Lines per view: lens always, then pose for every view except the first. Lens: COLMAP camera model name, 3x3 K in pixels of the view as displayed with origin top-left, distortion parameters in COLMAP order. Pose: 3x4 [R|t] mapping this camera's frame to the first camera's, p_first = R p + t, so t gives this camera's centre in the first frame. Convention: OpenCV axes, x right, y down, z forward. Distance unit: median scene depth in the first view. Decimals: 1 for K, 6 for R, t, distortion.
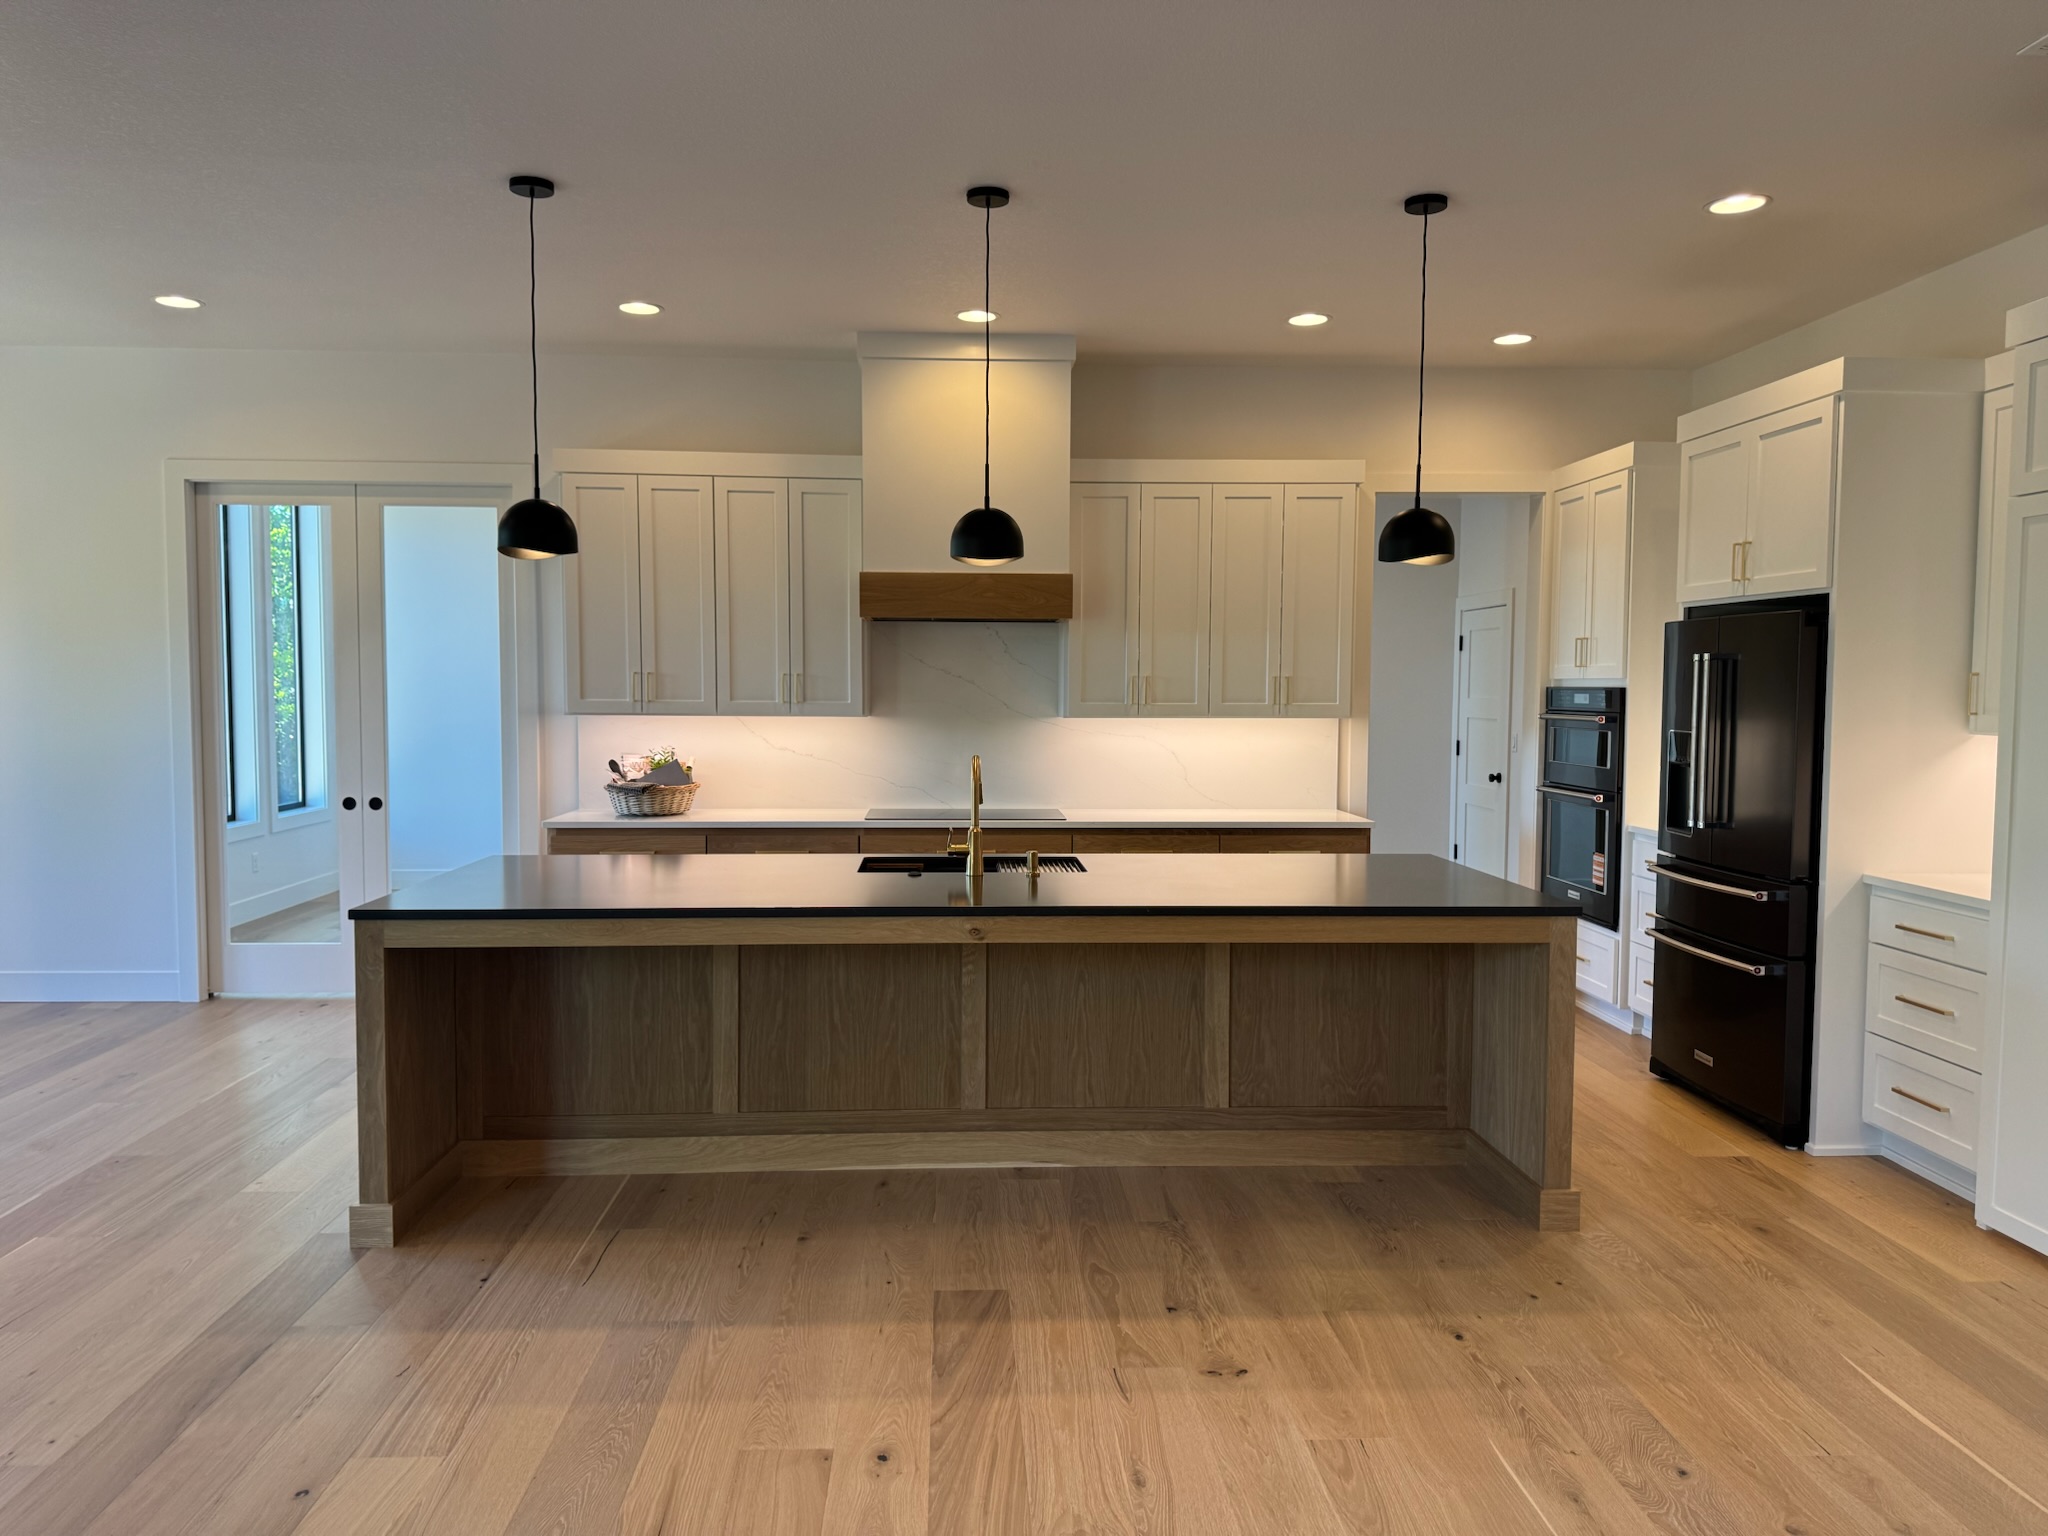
lens RADIAL K [[1463.4, 0, 979.5], [0, 1463.4, 763.6], [0, 0, 1]] dist [0.066288, -0.014205]
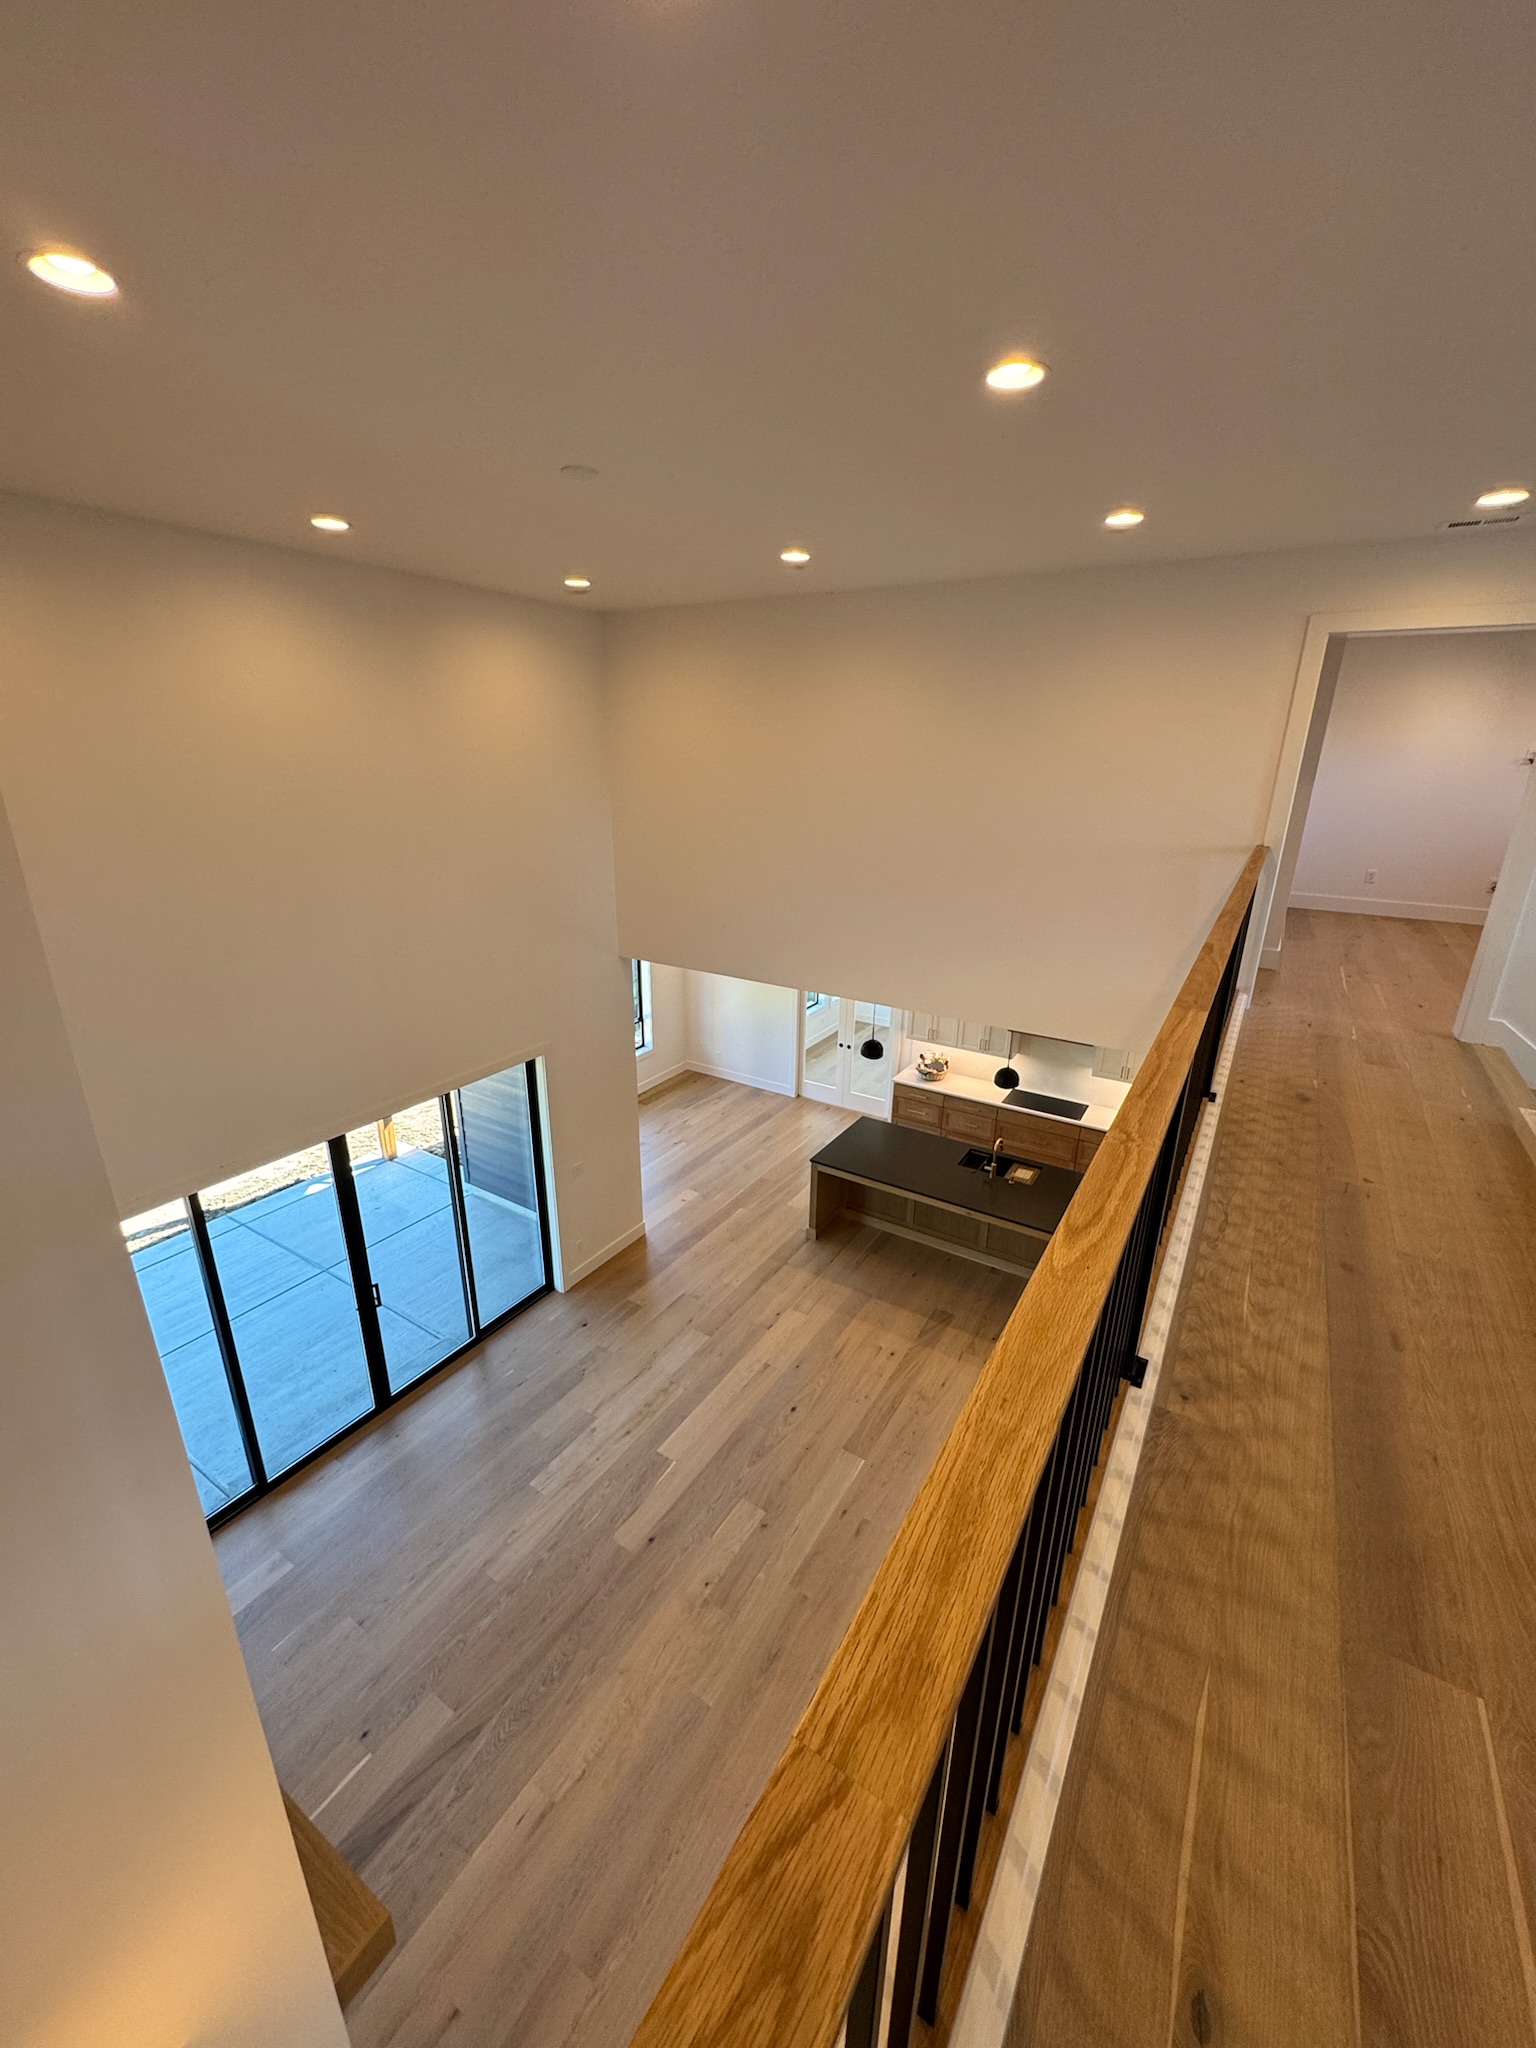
lens RADIAL K [[819.1, 0, 769.2], [0, 819.1, 1026.1], [0, 0, 1]] dist [-0.000198, 0.000002]
pose [[0.837038, 0.178520, -0.517202, 0.465057], [-0.035079, 0.960839, 0.274876, -0.727445], [0.546019, -0.211939, 0.810521, -0.614342]]
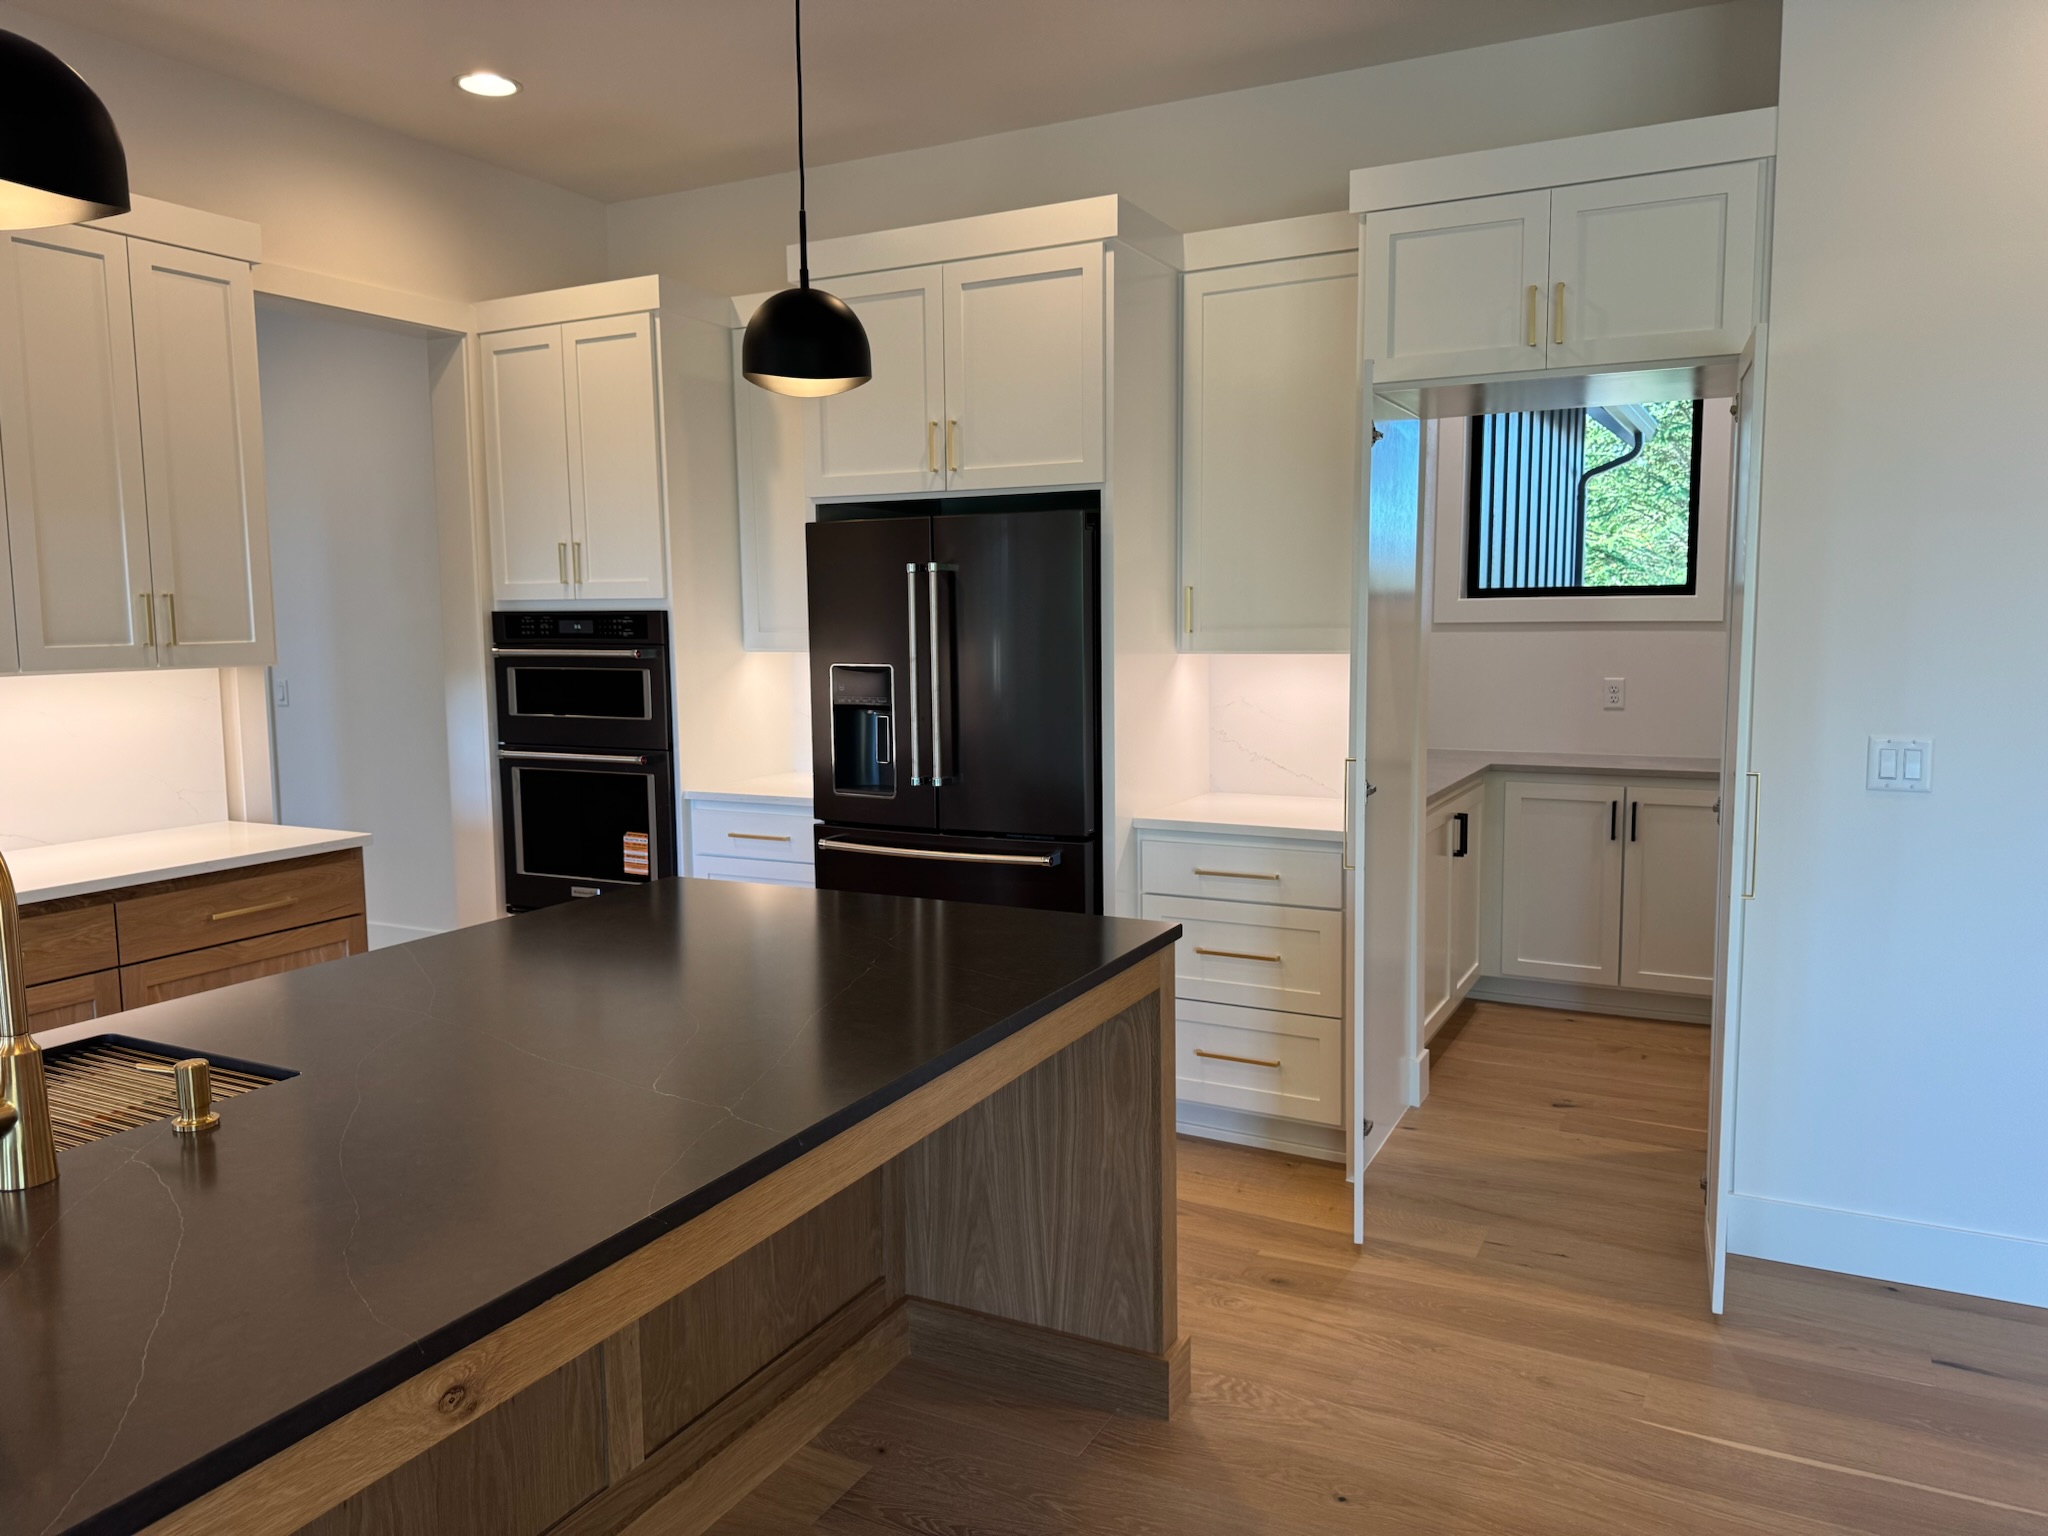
lens RADIAL K [[1463.4, 0, 1017.0], [0, 1463.4, 775.1], [0, 0, 1]] dist [0.066288, -0.014205]
pose [[0.497811, -0.107638, 0.860580, -0.173612], [0.061671, 0.994150, 0.088670, -0.031699], [-0.865090, 0.008932, 0.501537, 0.639506]]
